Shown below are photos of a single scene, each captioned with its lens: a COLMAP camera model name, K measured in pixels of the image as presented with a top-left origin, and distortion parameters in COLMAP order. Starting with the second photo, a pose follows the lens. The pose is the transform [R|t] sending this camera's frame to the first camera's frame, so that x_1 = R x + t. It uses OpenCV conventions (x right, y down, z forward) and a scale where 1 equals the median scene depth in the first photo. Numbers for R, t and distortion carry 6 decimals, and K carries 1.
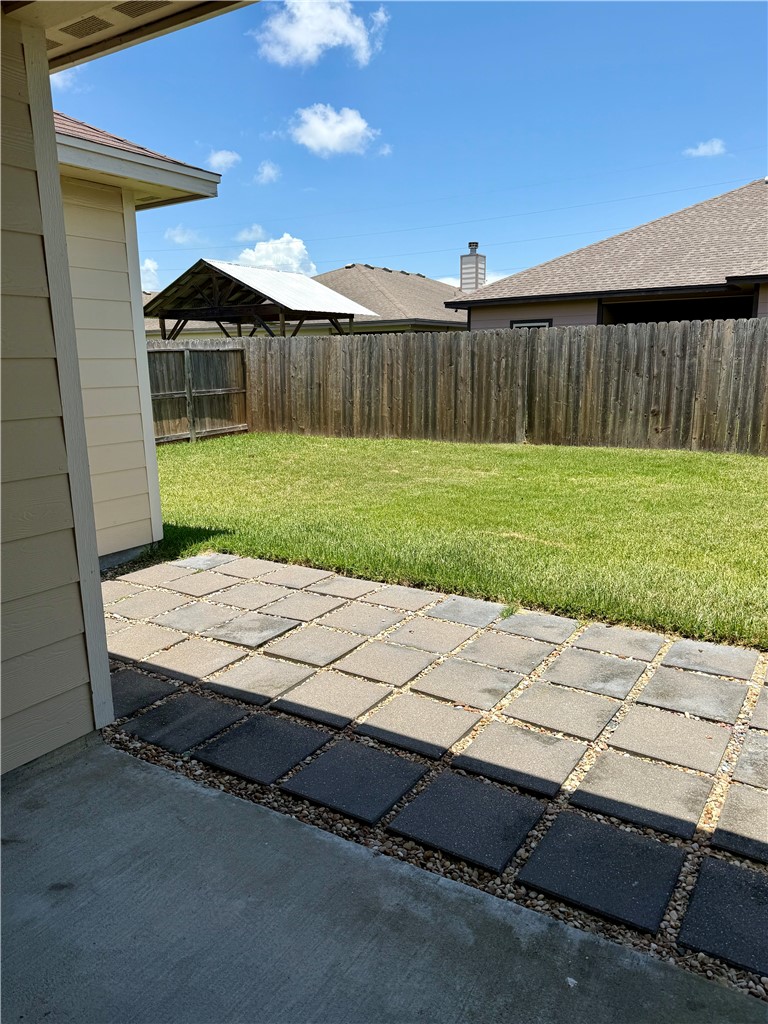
lens RADIAL K [[746.1, 0, 411.4], [0, 746.1, 513.0], [0, 0, 1]] dist [0.073080, -0.097916]
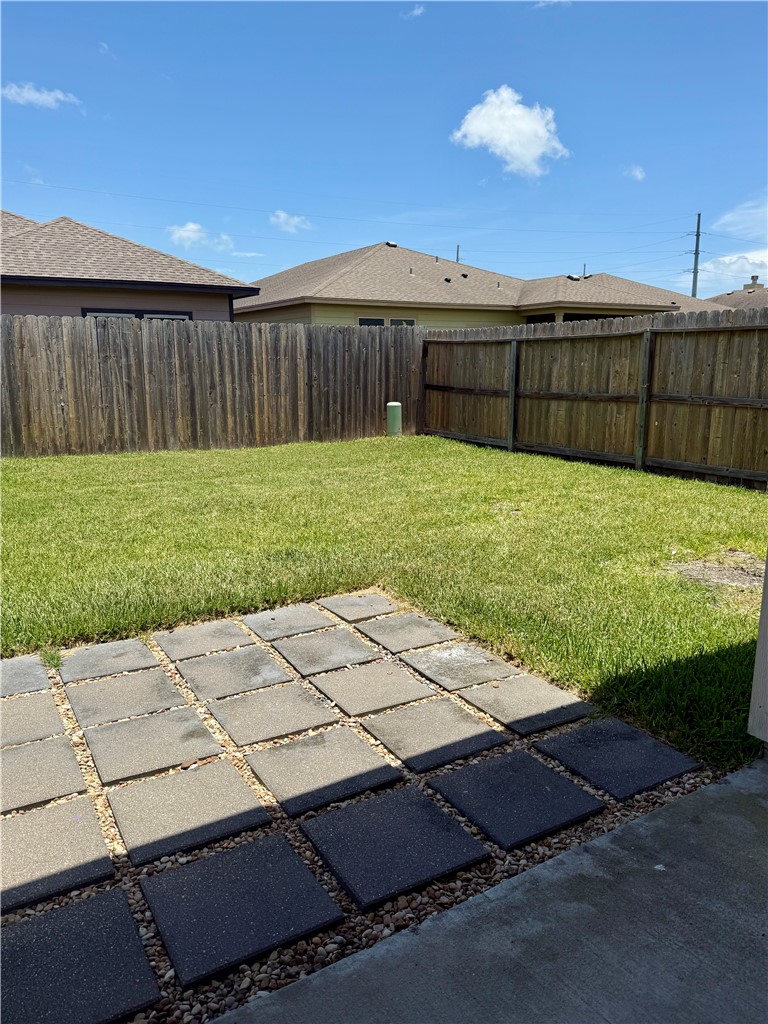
lens RADIAL K [[726.3, 0, 379.8], [0, 726.3, 511.5], [0, 0, 1]] dist [0.071535, -0.085860]
pose [[0.474094, -0.175831, 0.862739, -0.450155], [0.186887, 0.977626, 0.096547, -0.035936], [-0.860412, 0.115462, 0.496346, 0.420794]]
